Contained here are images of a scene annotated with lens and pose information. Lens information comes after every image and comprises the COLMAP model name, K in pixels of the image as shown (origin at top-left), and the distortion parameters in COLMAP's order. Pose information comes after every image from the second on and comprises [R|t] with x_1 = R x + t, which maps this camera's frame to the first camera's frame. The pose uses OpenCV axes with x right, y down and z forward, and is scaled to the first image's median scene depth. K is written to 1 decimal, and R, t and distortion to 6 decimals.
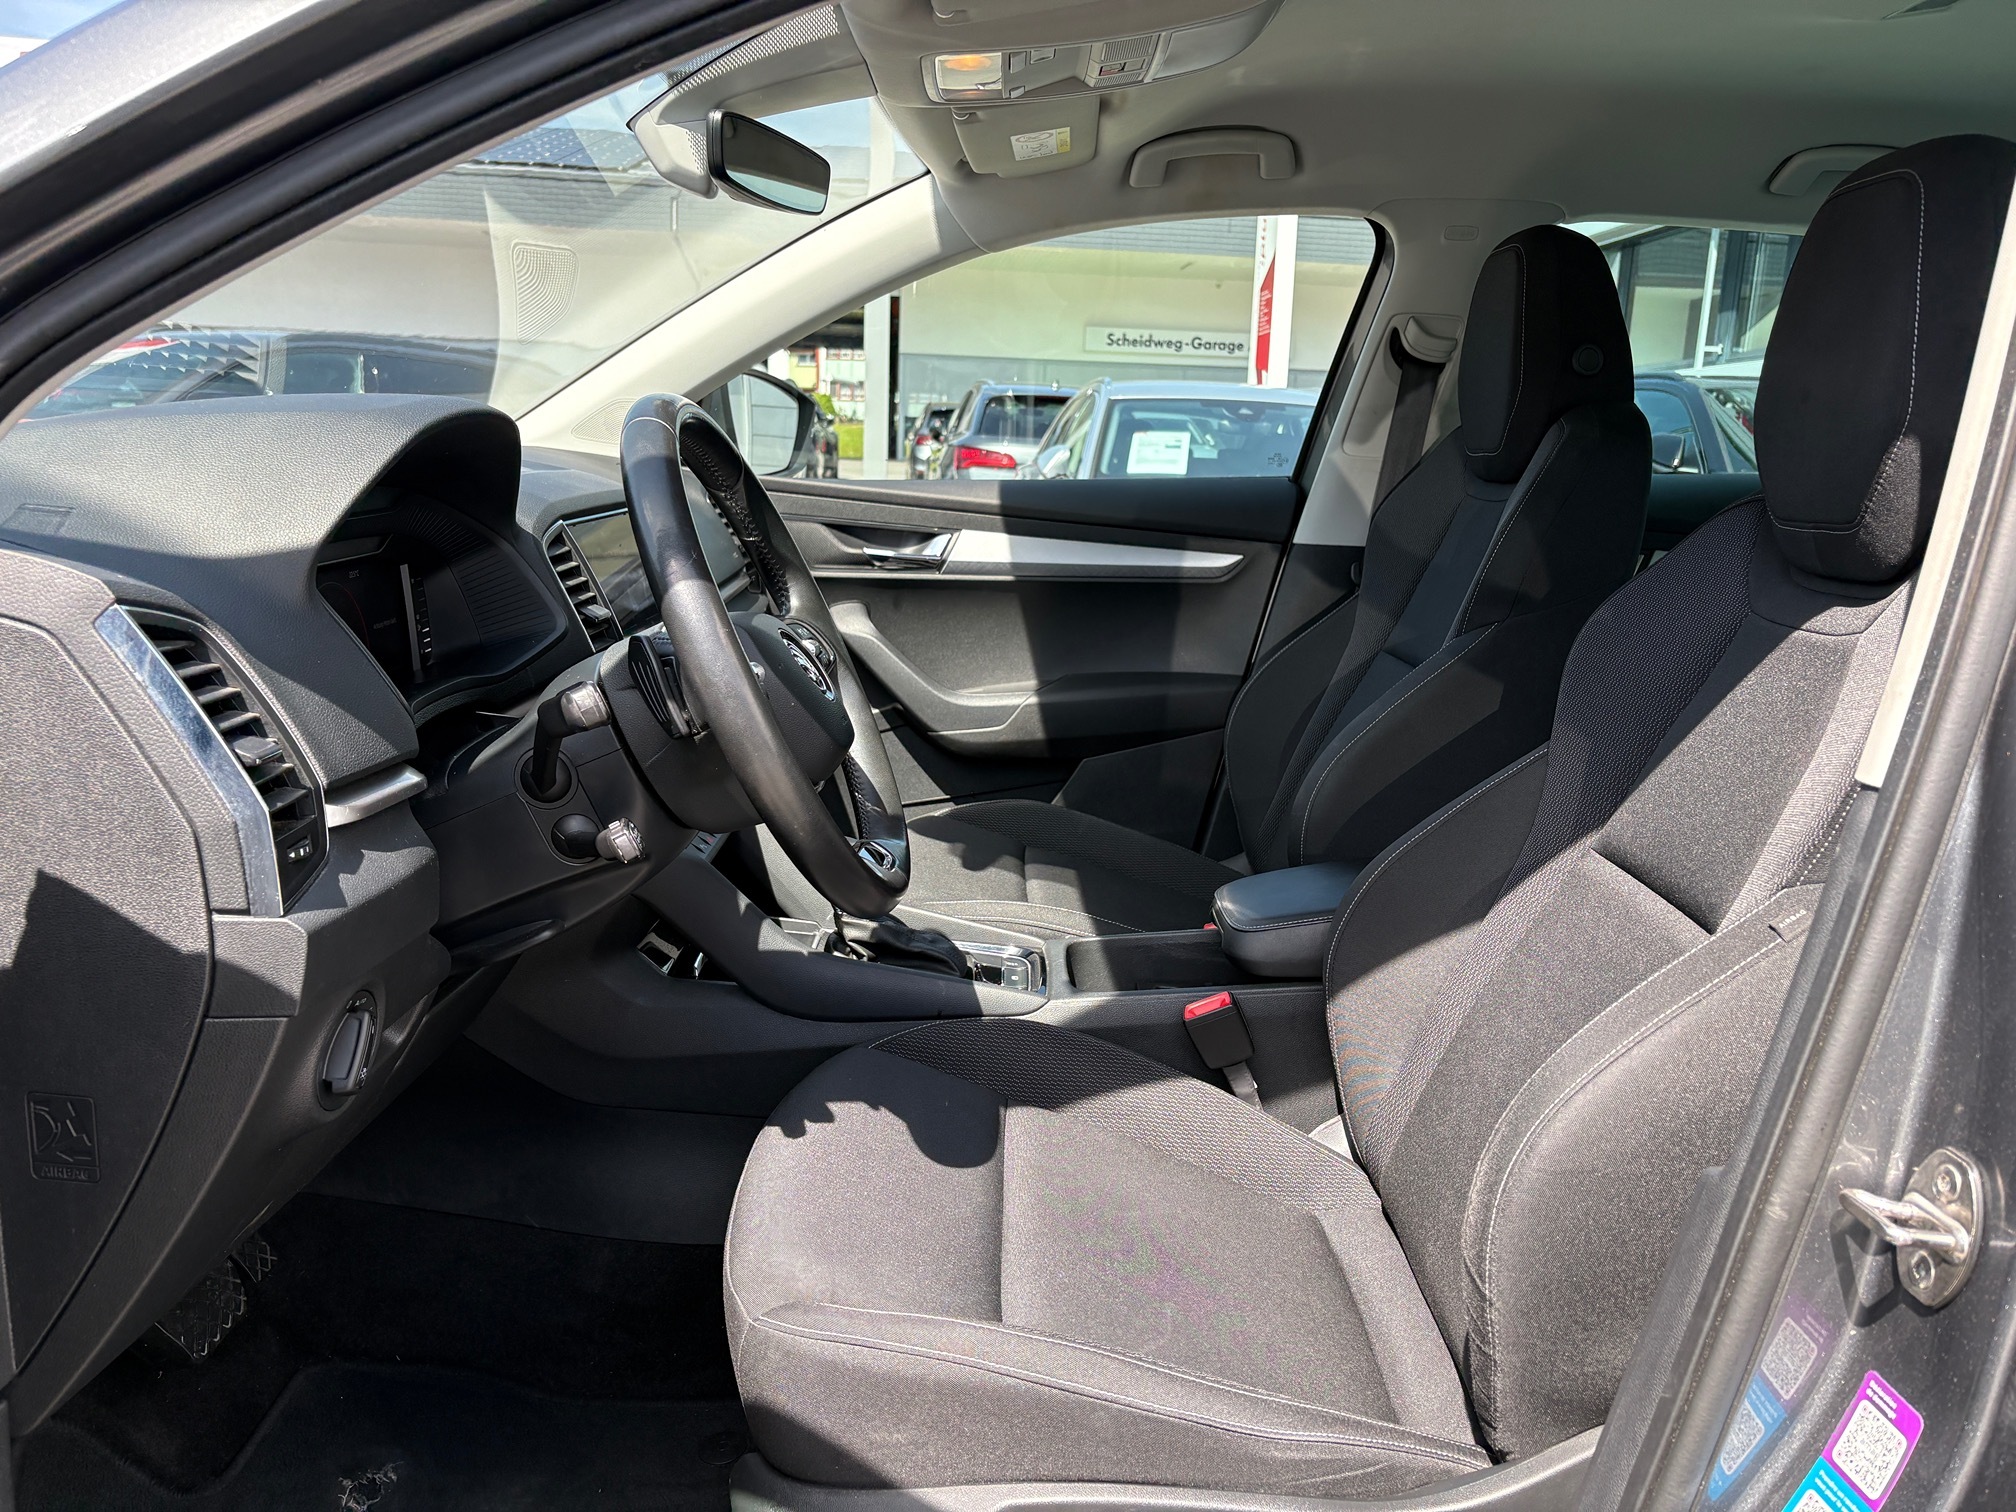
lens RADIAL K [[1498.2, 0, 1014.1], [0, 1498.2, 772.6], [0, 0, 1]] dist [0.038058, -0.055808]
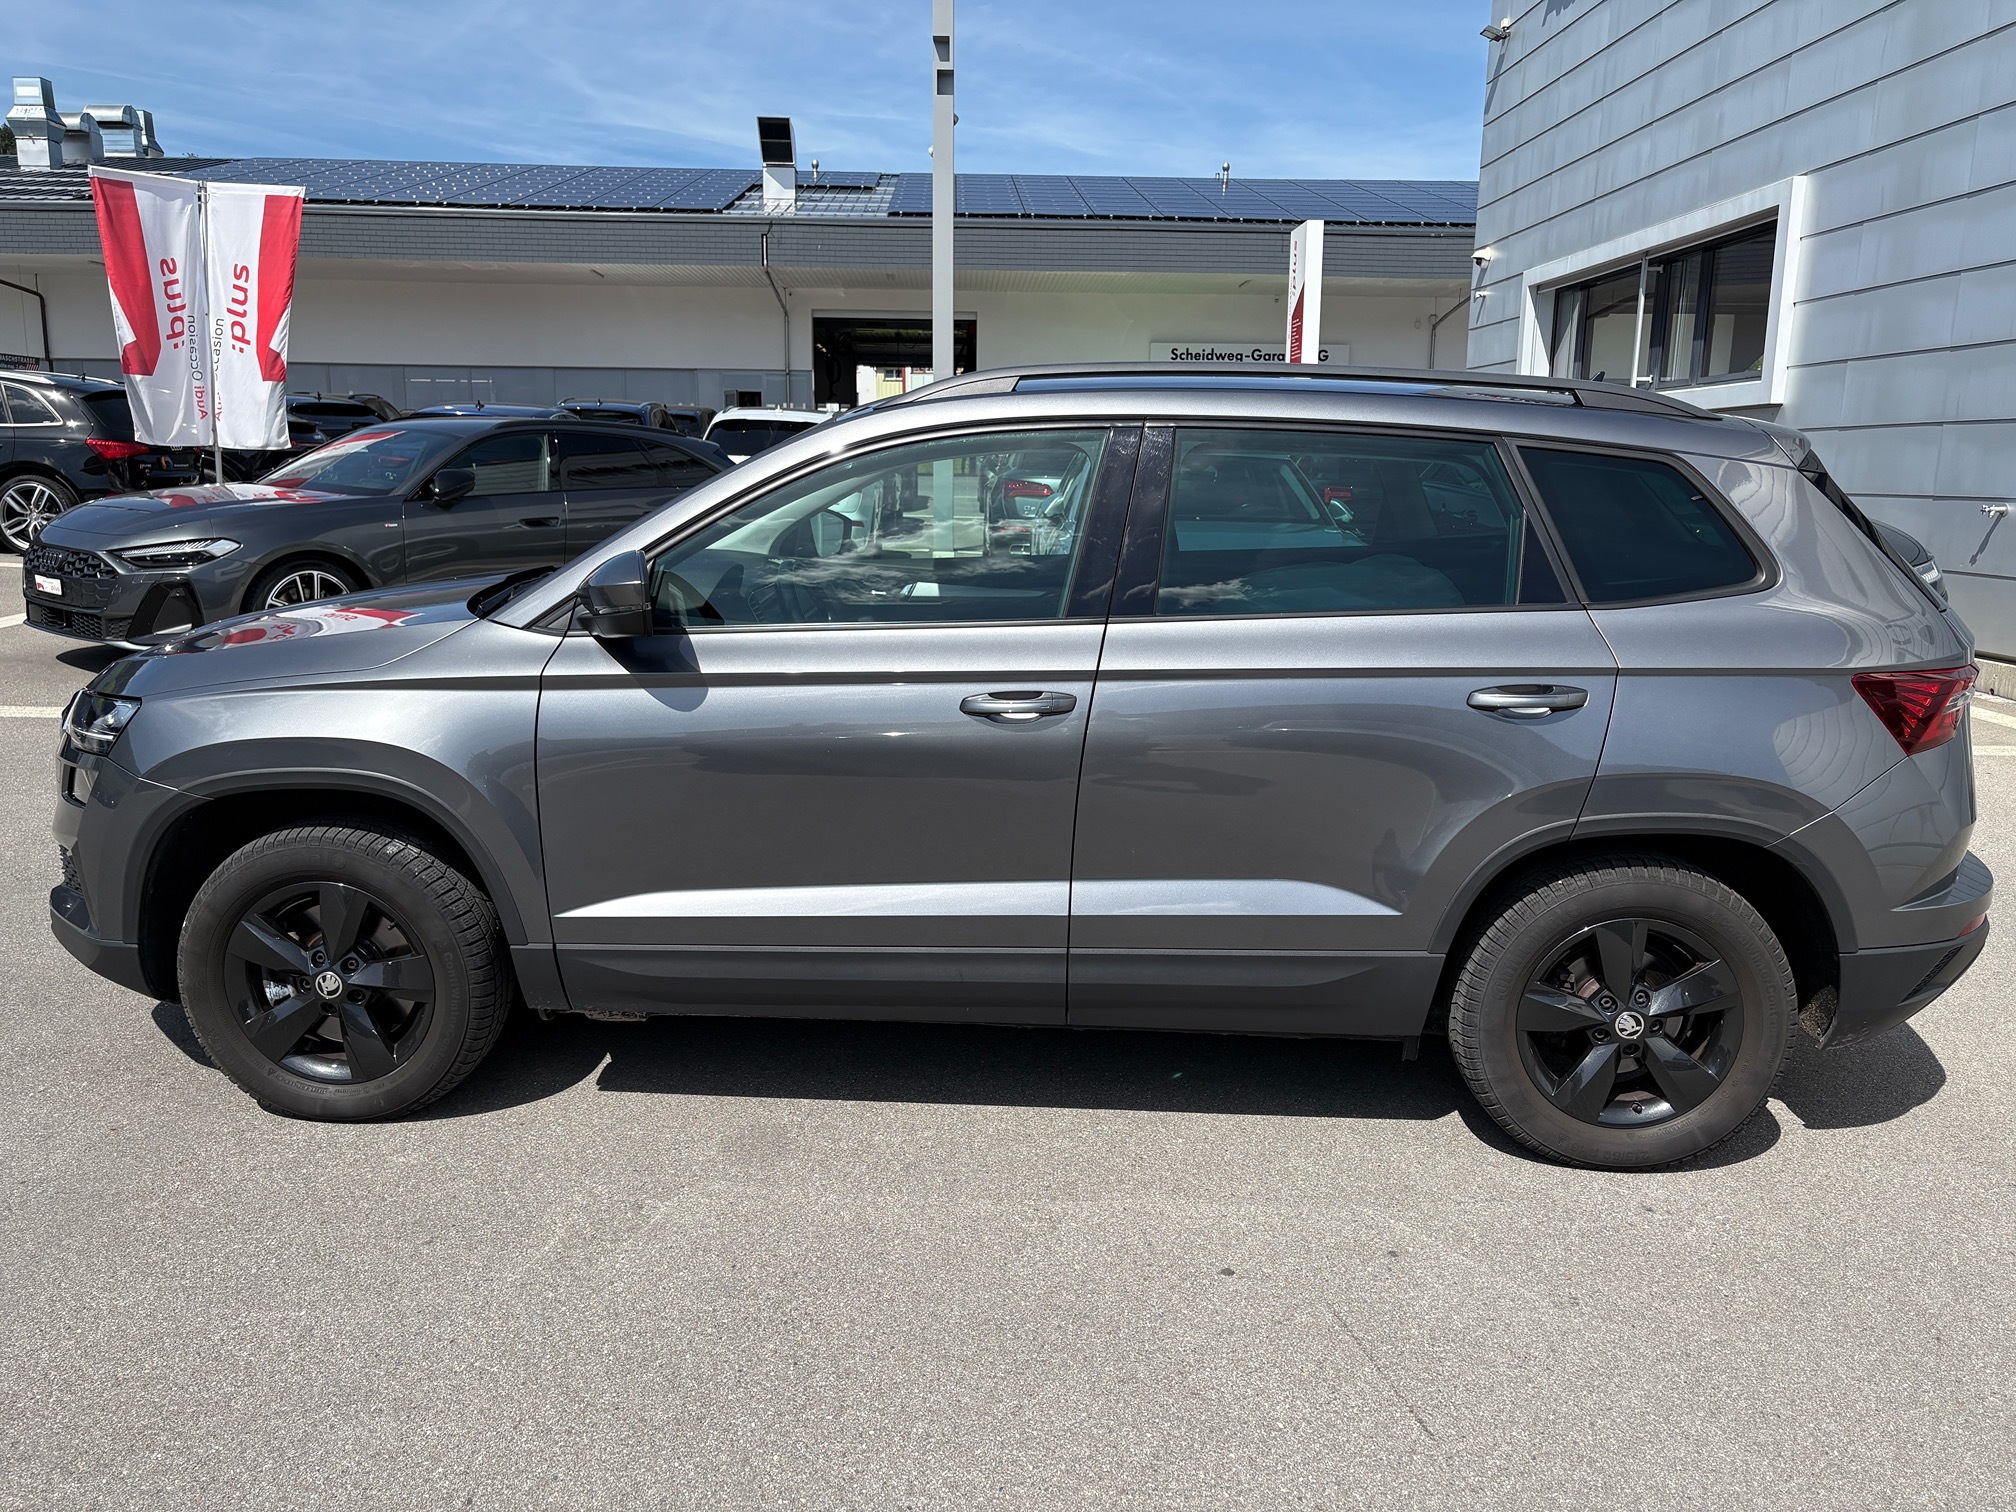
lens RADIAL K [[1498.2, 0, 1019.9], [0, 1498.2, 754.3], [0, 0, 1]] dist [0.038058, -0.055808]
pose [[0.998123, -0.017528, -0.058671, 0.228987], [0.016767, 0.999769, -0.013450, 0.117293], [0.058893, 0.012441, 0.998187, -1.127892]]
